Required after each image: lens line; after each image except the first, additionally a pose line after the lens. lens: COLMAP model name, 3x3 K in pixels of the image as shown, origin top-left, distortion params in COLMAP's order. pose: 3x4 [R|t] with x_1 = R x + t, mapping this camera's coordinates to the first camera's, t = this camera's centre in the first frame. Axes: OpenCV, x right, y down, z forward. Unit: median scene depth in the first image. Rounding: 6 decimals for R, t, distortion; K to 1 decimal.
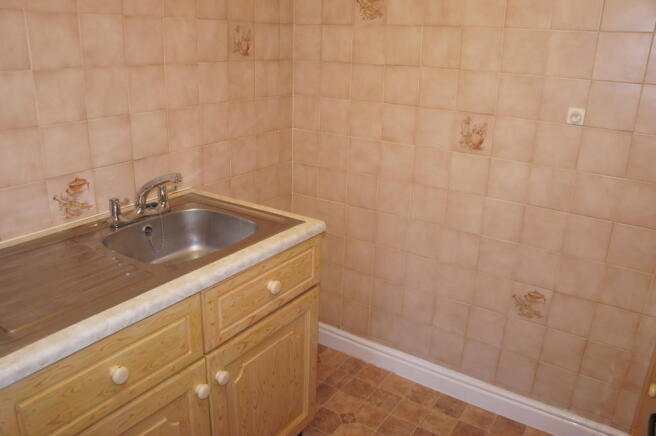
lens RADIAL K [[512.5, 0, 328.0], [0, 512.5, 218.0], [0, 0, 1]] dist [-0.179850, 0.120502]
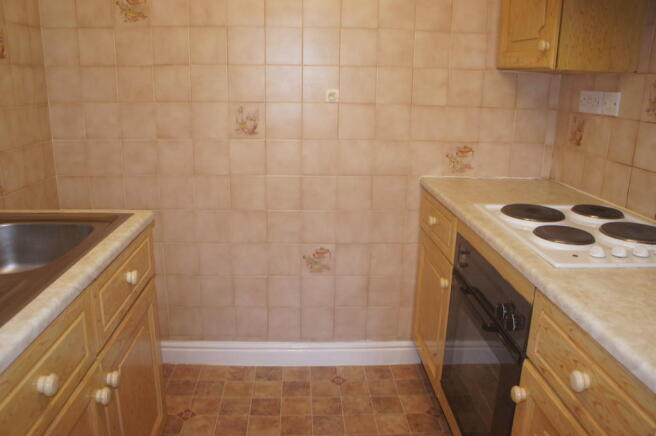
lens RADIAL K [[512.5, 0, 328.0], [0, 512.5, 218.0], [0, 0, 1]] dist [-0.179850, 0.120502]
pose [[0.800754, -0.172923, 0.573491, -0.246266], [0.199666, 0.979723, 0.016623, 0.060532], [-0.564736, 0.101196, 0.819044, -0.005206]]
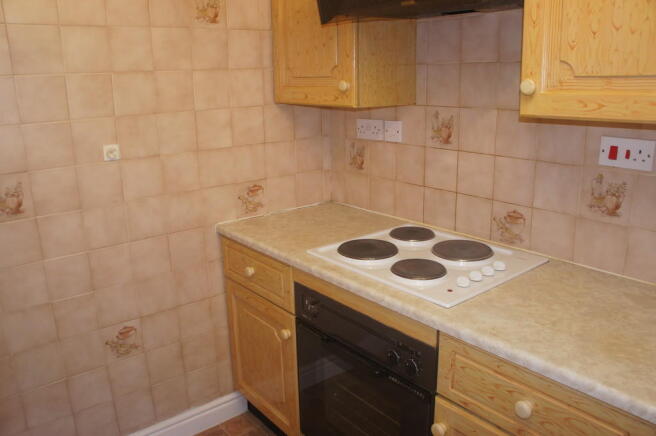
lens RADIAL K [[512.5, 0, 328.0], [0, 512.5, 218.0], [0, 0, 1]] dist [-0.179850, 0.120502]
pose [[0.296970, -0.280732, 0.912687, -0.310738], [0.335506, 0.925542, 0.175519, -0.093814], [-0.894005, 0.254088, 0.369045, 0.200107]]
